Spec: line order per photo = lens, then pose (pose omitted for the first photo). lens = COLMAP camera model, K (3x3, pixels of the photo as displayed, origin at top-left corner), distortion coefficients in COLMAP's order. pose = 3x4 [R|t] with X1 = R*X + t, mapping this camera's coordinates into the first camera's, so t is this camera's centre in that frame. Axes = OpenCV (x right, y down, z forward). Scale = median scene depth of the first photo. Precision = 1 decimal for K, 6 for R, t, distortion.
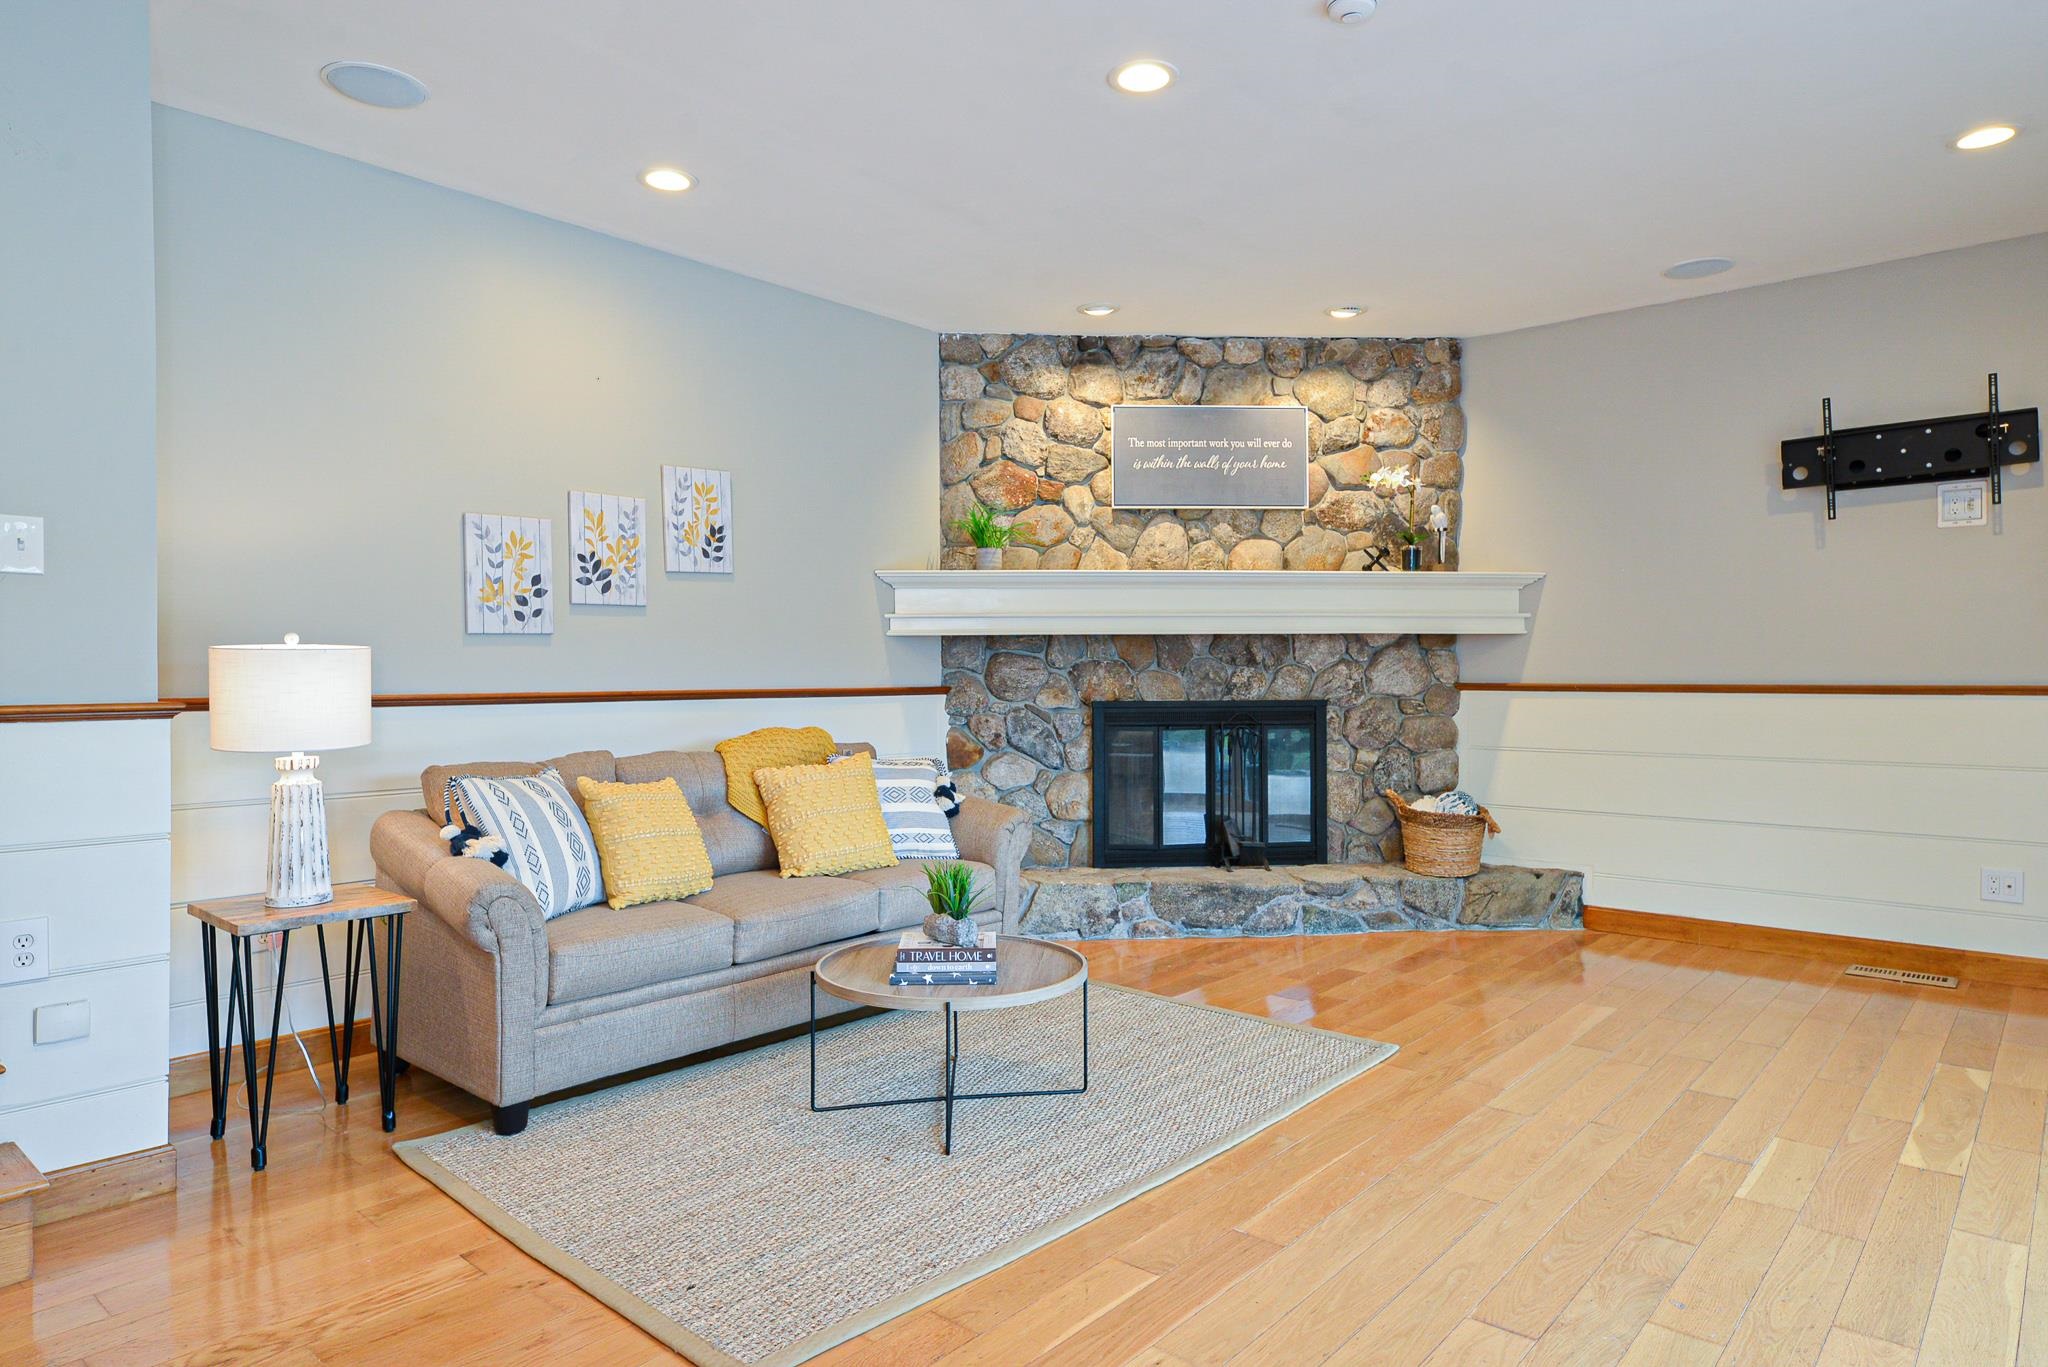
lens RADIAL K [[1243.1, 0, 1016.3], [0, 1243.1, 669.6], [0, 0, 1]] dist [0.002270, -0.004190]
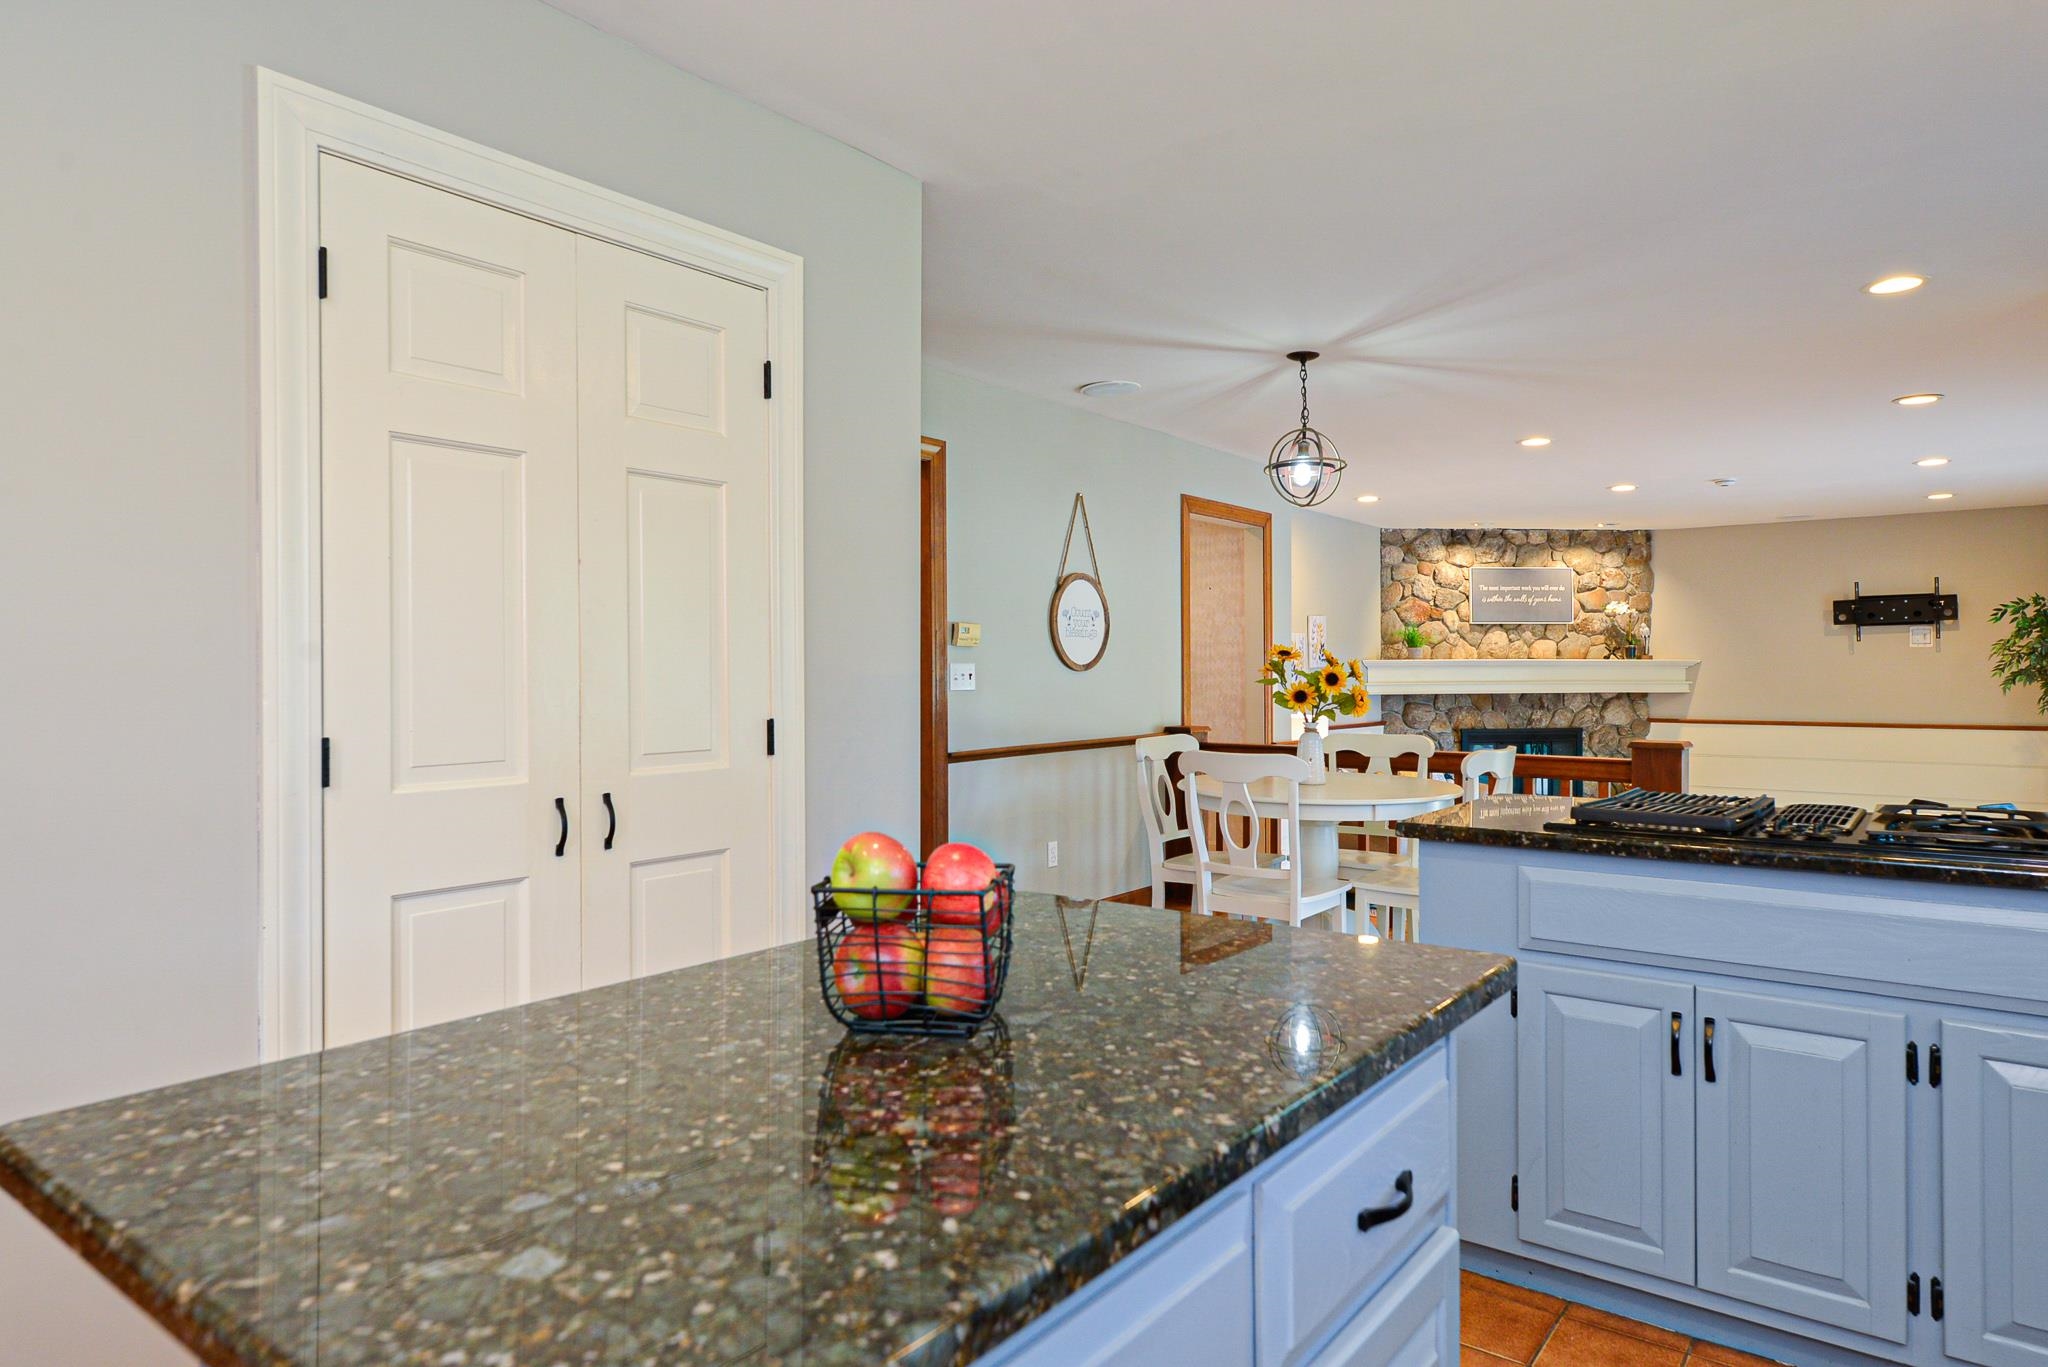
lens RADIAL K [[1243.1, 0, 1024.4], [0, 1243.1, 689.5], [0, 0, 1]] dist [0.002270, -0.004190]
pose [[0.998124, 0.000473, 0.061231, -0.686062], [-0.000874, 0.999978, 0.006523, -0.044185], [-0.061226, -0.006564, 0.998102, -0.781972]]
